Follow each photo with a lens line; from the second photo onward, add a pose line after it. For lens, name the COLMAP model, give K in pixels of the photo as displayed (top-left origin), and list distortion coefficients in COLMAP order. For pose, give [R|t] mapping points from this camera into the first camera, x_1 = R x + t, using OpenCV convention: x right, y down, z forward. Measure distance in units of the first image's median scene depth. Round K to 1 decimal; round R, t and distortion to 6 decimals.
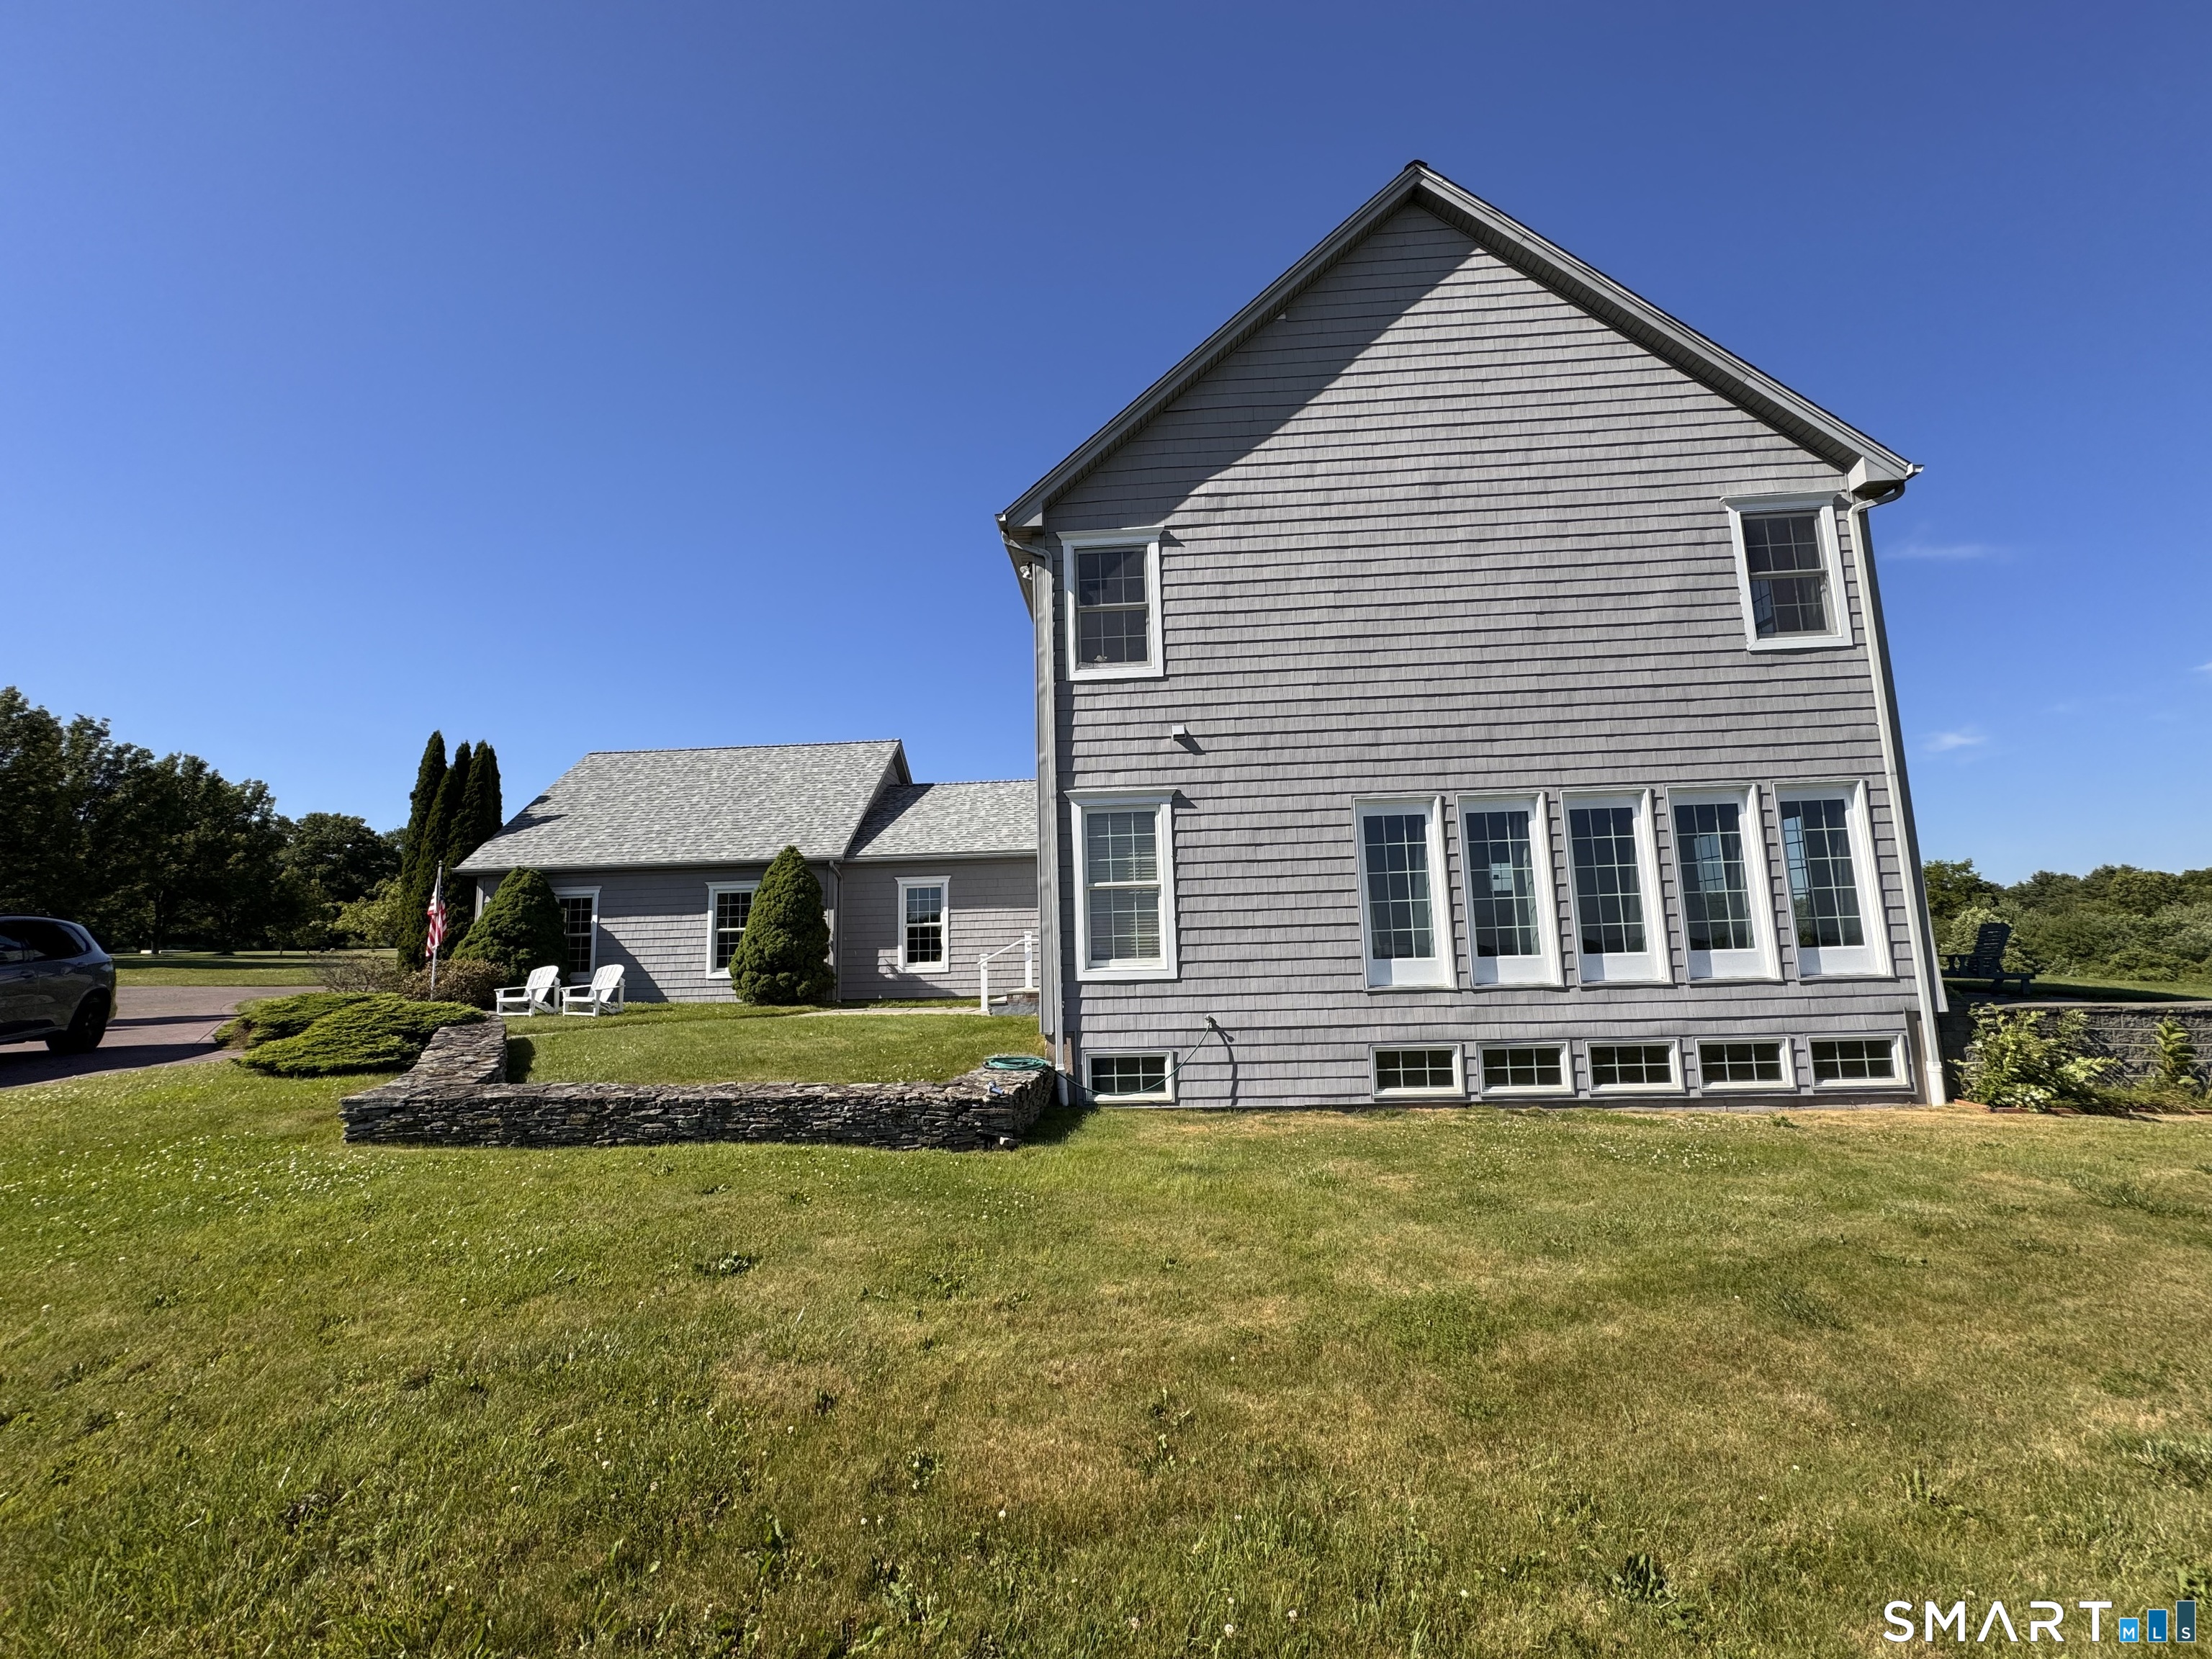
lens RADIAL K [[882.0, 0, 1105.8], [0, 882.0, 852.3], [0, 0, 1]] dist [0.001069, 0.000152]
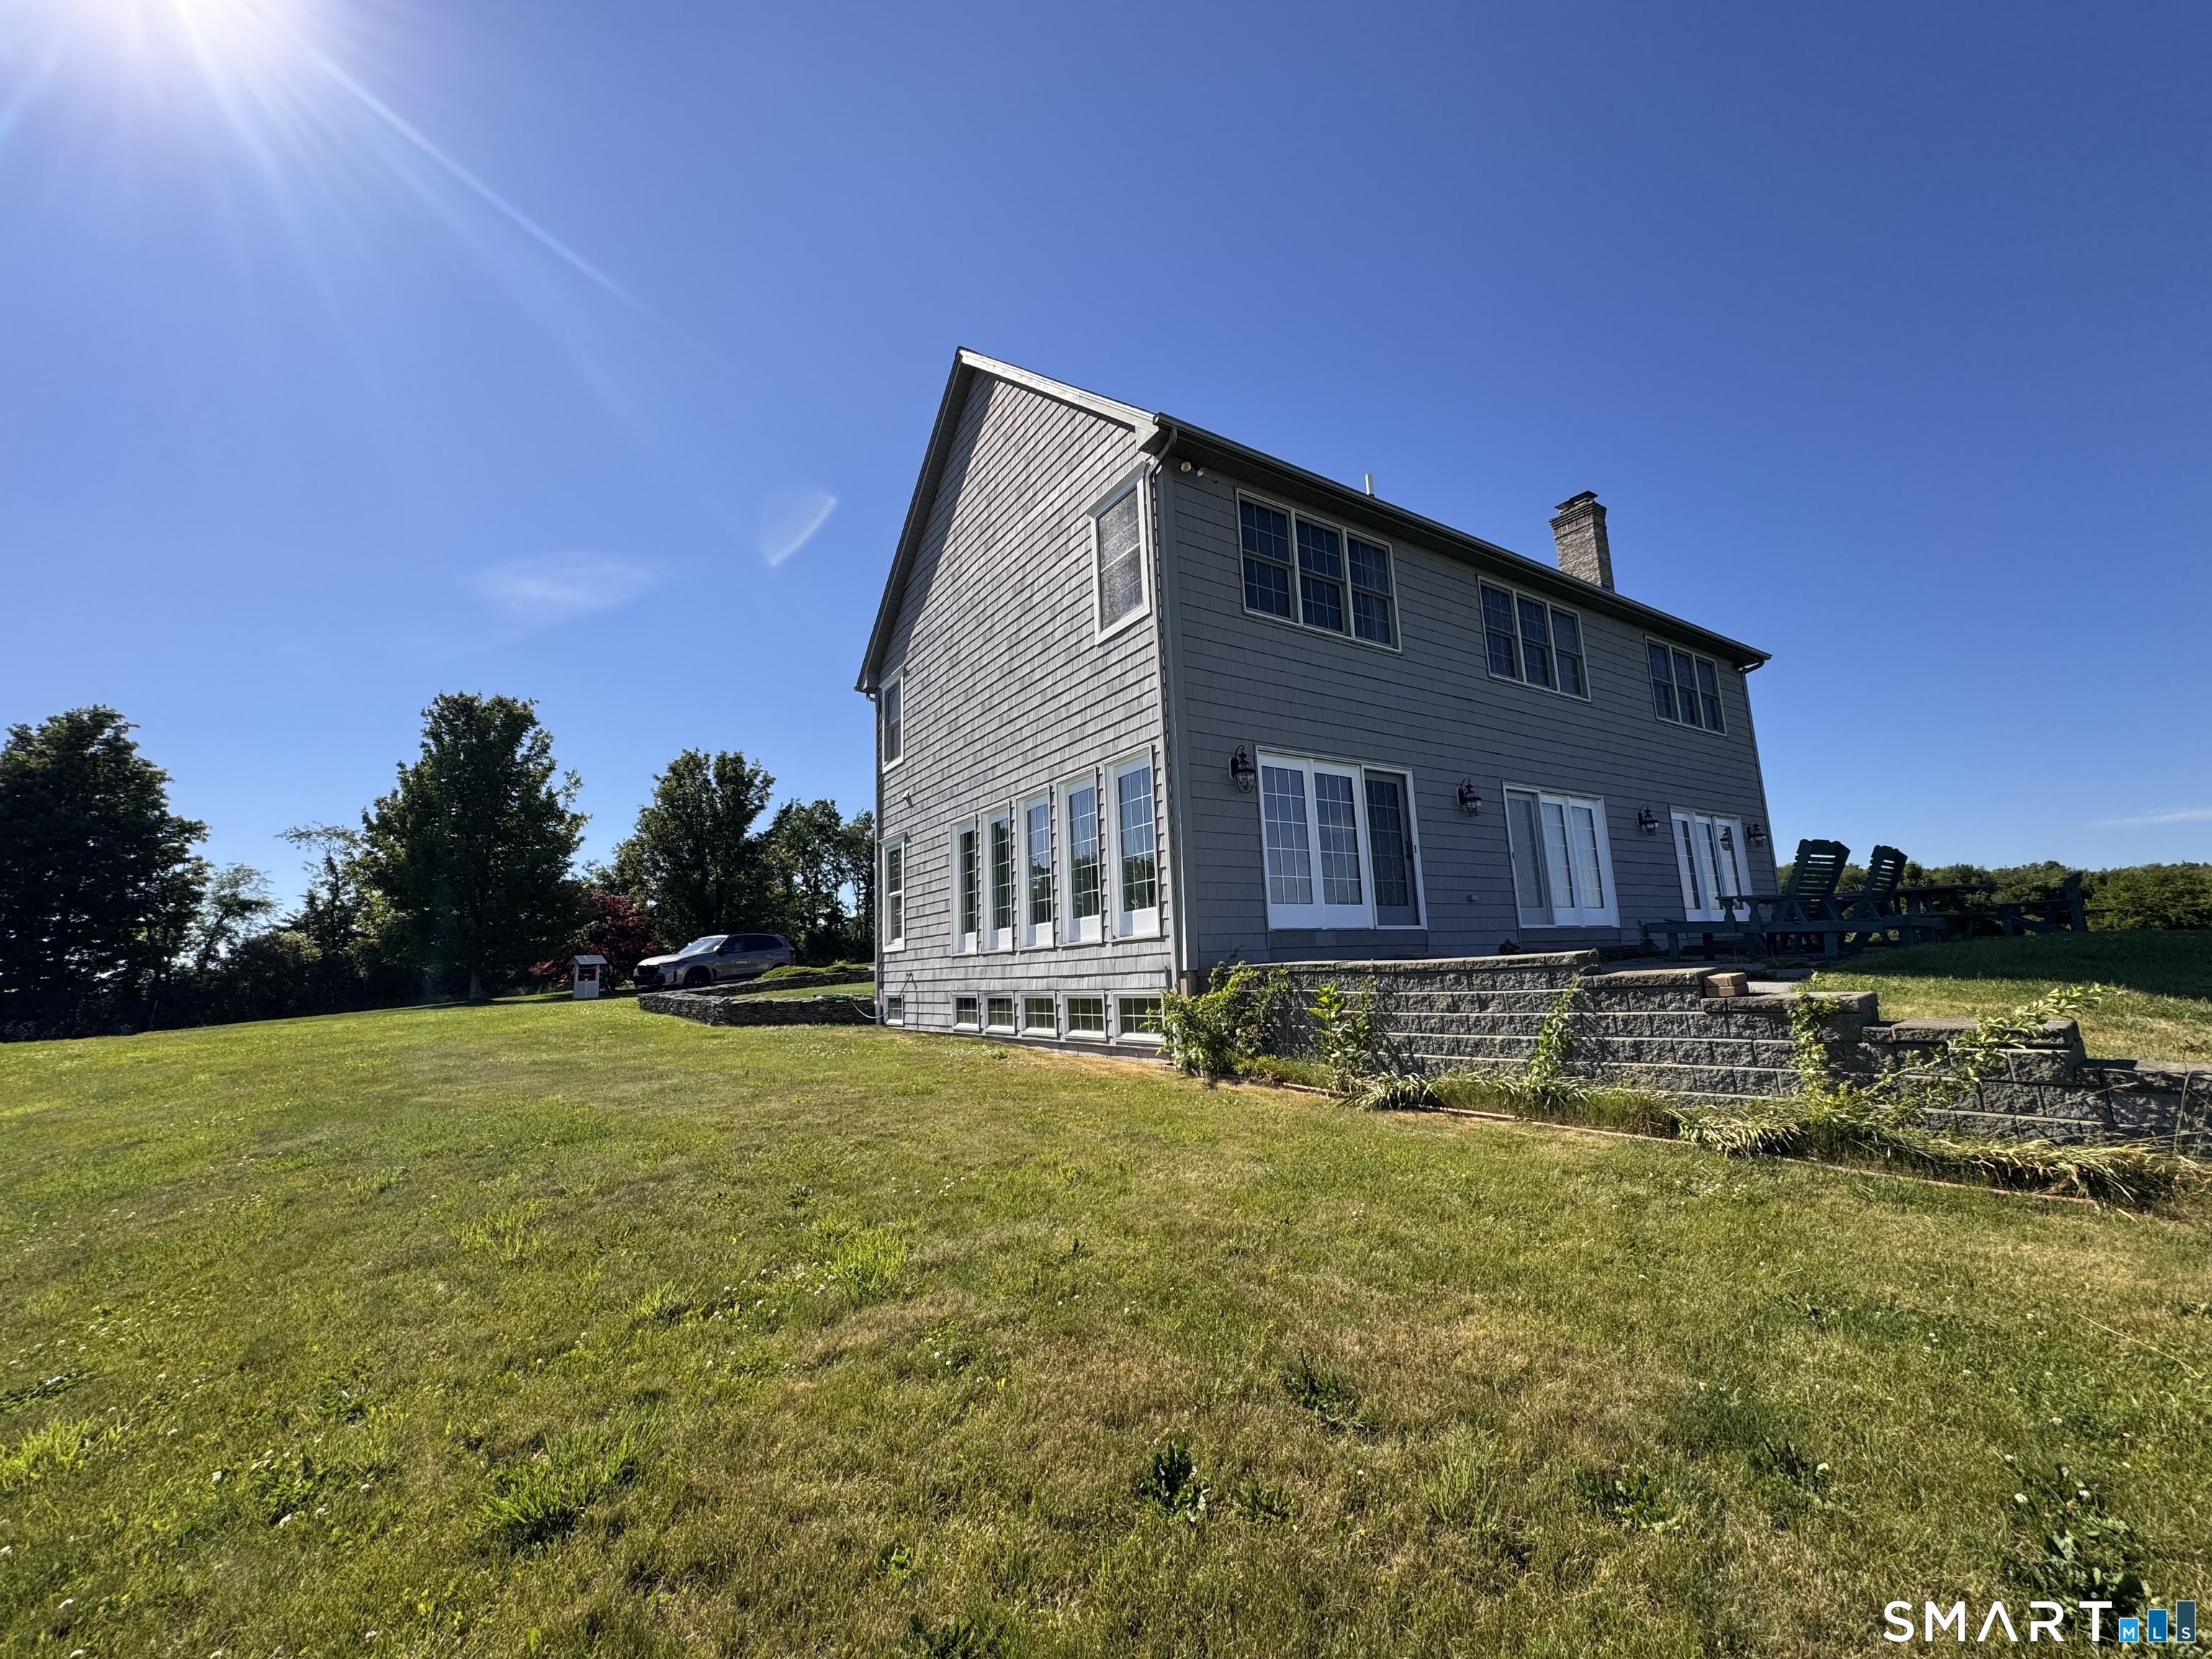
lens RADIAL K [[882.0, 0, 1110.2], [0, 882.0, 821.5], [0, 0, 1]] dist [0.001069, 0.000152]
pose [[0.598158, -0.133157, -0.790238, 1.651001], [0.140035, 0.988295, -0.060533, 0.062302], [0.789048, -0.074453, 0.609803, 0.335030]]
